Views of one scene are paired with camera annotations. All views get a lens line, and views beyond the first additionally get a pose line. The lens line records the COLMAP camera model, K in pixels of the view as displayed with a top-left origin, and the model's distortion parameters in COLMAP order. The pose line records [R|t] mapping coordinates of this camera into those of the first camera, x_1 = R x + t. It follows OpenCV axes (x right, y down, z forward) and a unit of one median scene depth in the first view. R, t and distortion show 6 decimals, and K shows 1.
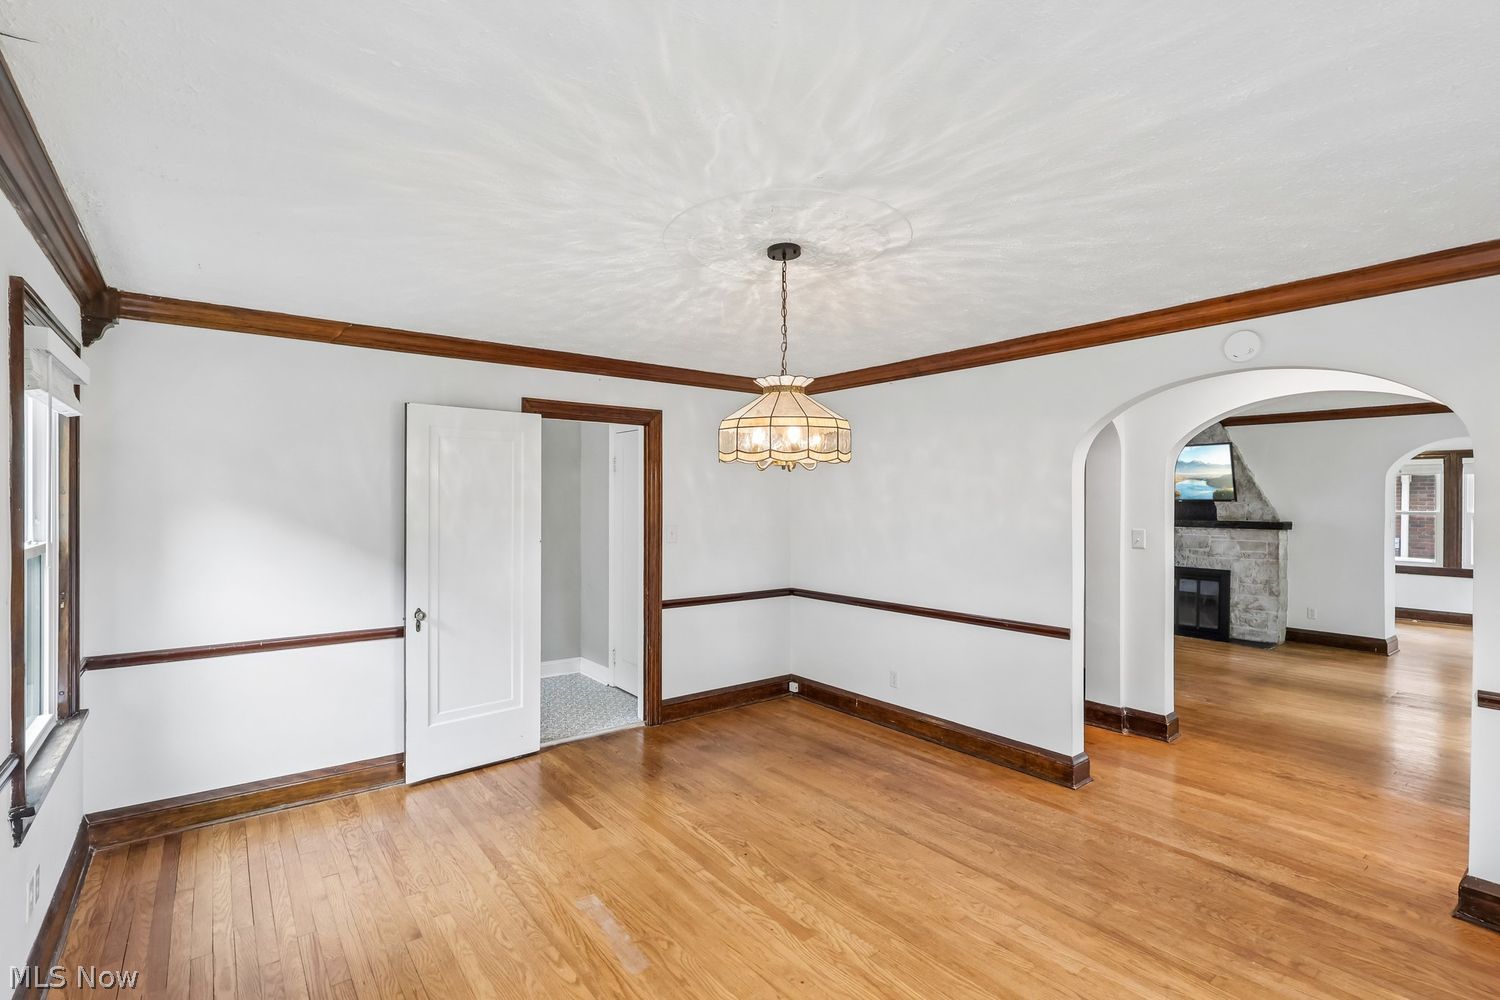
lens RADIAL K [[696.0, 0, 748.8], [0, 696.0, 497.5], [0, 0, 1]] dist [-0.003400, 0.001681]
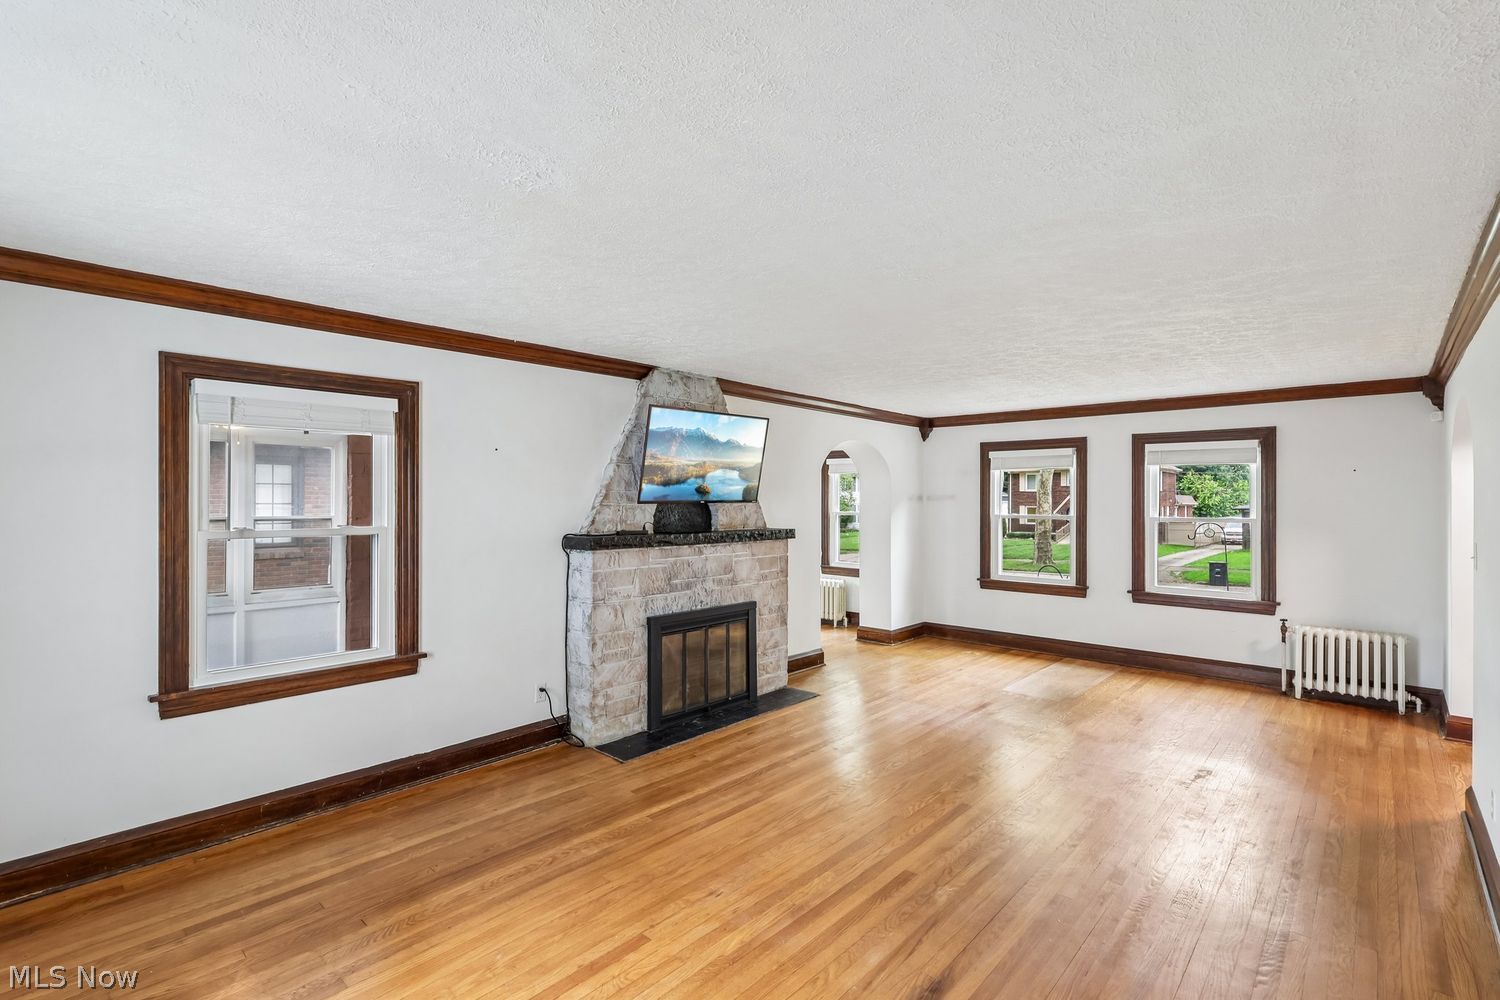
lens RADIAL K [[696.0, 0, 738.7], [0, 696.0, 500.5], [0, 0, 1]] dist [-0.003400, 0.001681]
pose [[-0.166687, -0.006347, 0.985989, 0.006563], [-0.003113, 0.999978, 0.005911, -0.000307], [-0.986005, -0.002085, -0.166703, 1.134111]]
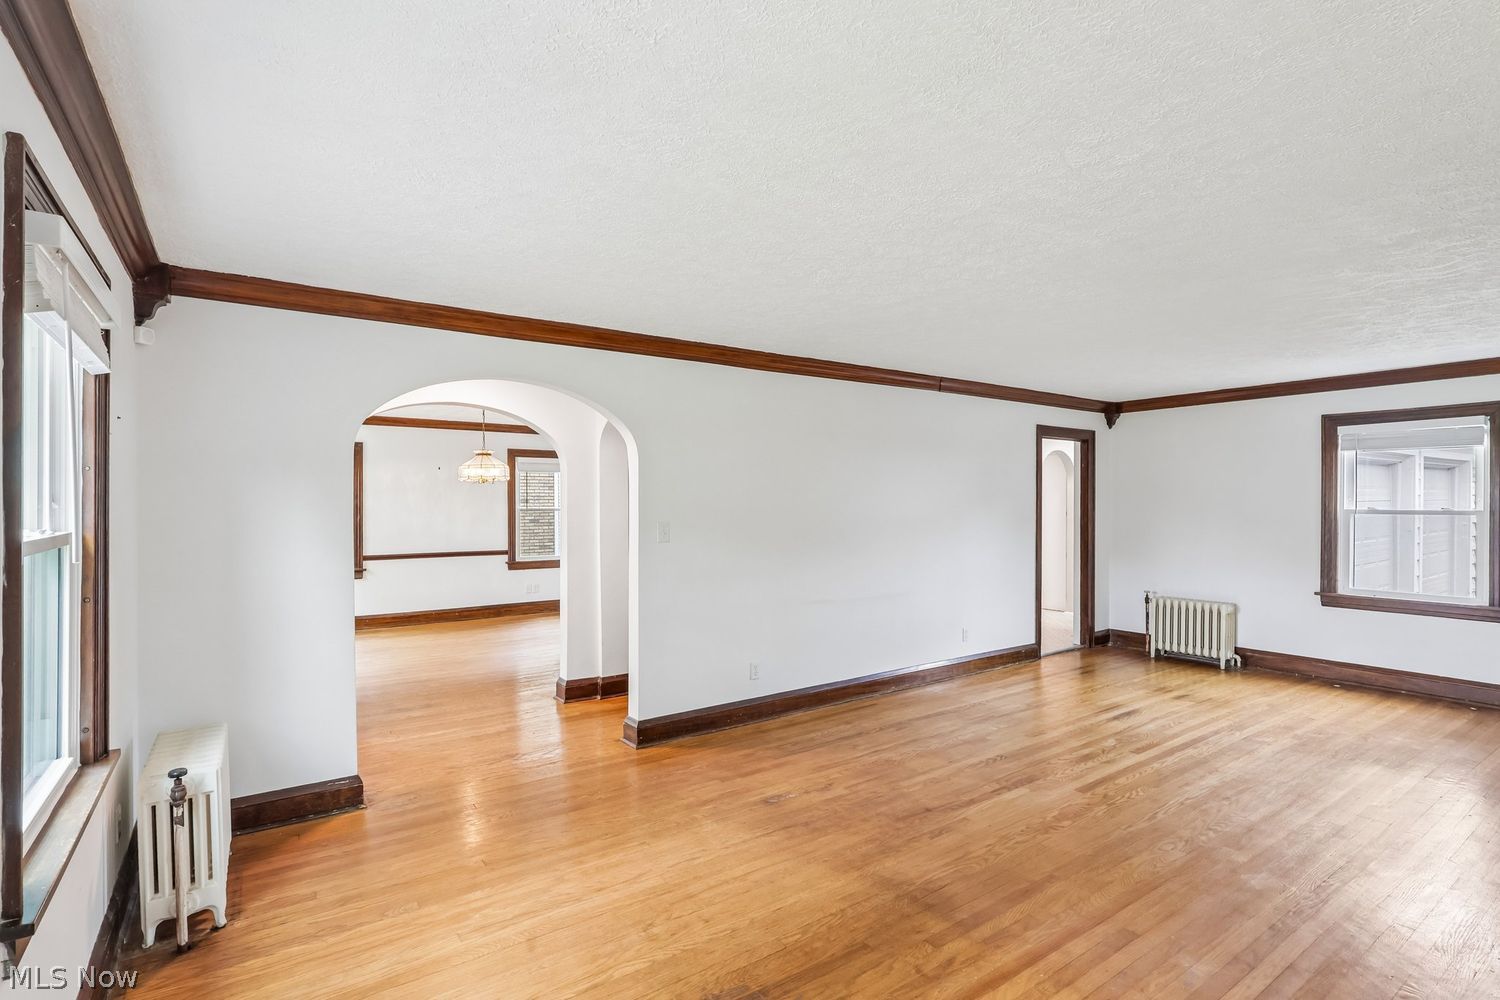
lens RADIAL K [[696.0, 0, 736.2], [0, 696.0, 503.9], [0, 0, 1]] dist [-0.003400, 0.001681]
pose [[-0.049809, 0.001685, -0.998757, 0.911501], [0.002443, 0.999996, 0.001565, 0.013049], [0.998756, -0.002362, -0.049813, 0.705751]]
